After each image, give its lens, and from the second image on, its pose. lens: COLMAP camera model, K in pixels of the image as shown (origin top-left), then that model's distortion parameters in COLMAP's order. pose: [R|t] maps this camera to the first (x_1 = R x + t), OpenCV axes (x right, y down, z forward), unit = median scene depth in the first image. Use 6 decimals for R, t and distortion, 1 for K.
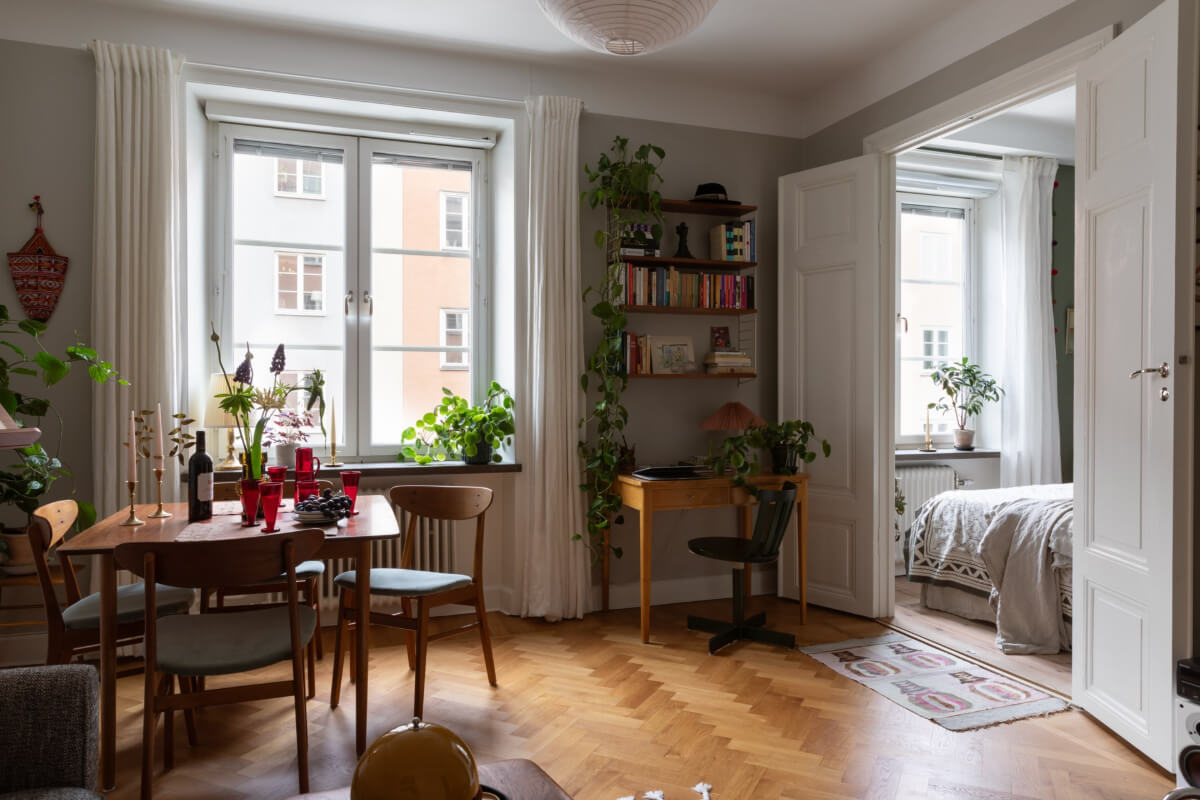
lens RADIAL K [[827.4, 0, 590.8], [0, 827.4, 394.0], [0, 0, 1]] dist [0.002013, -0.000584]
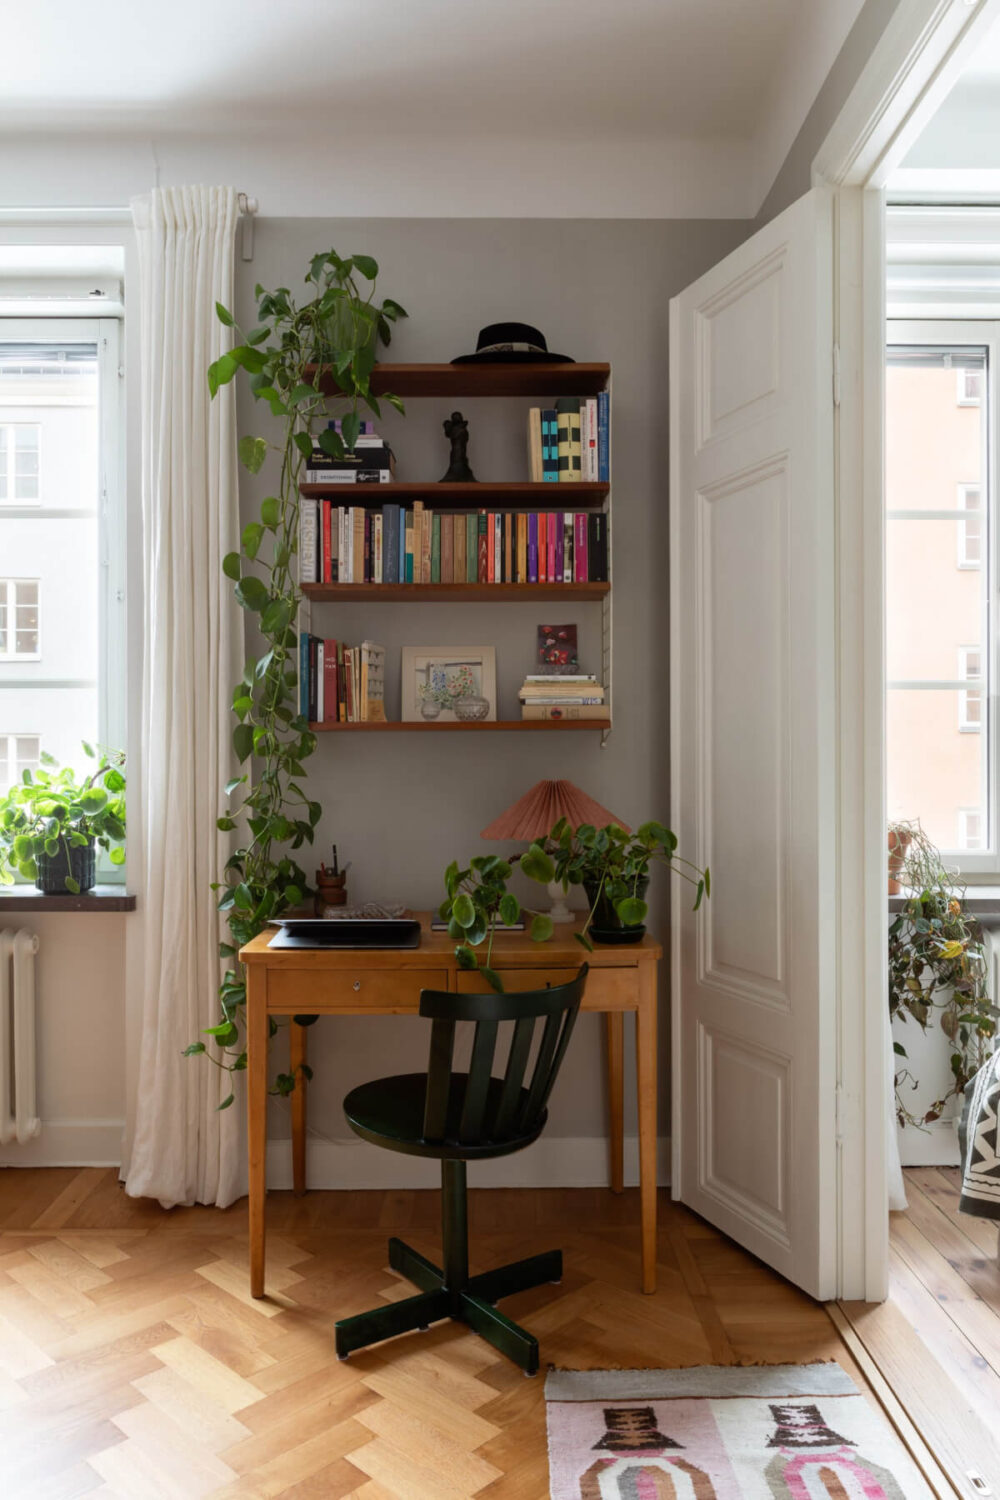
lens RADIAL K [[1091.4, 0, 502.0], [0, 1091.4, 752.8], [0, 0, 1]] dist [-0.006668, -0.001633]
pose [[0.945131, -0.003644, -0.326672, 0.364217], [0.000963, 0.999965, -0.008368, -0.000786], [0.326691, 0.007594, 0.945101, 0.421583]]
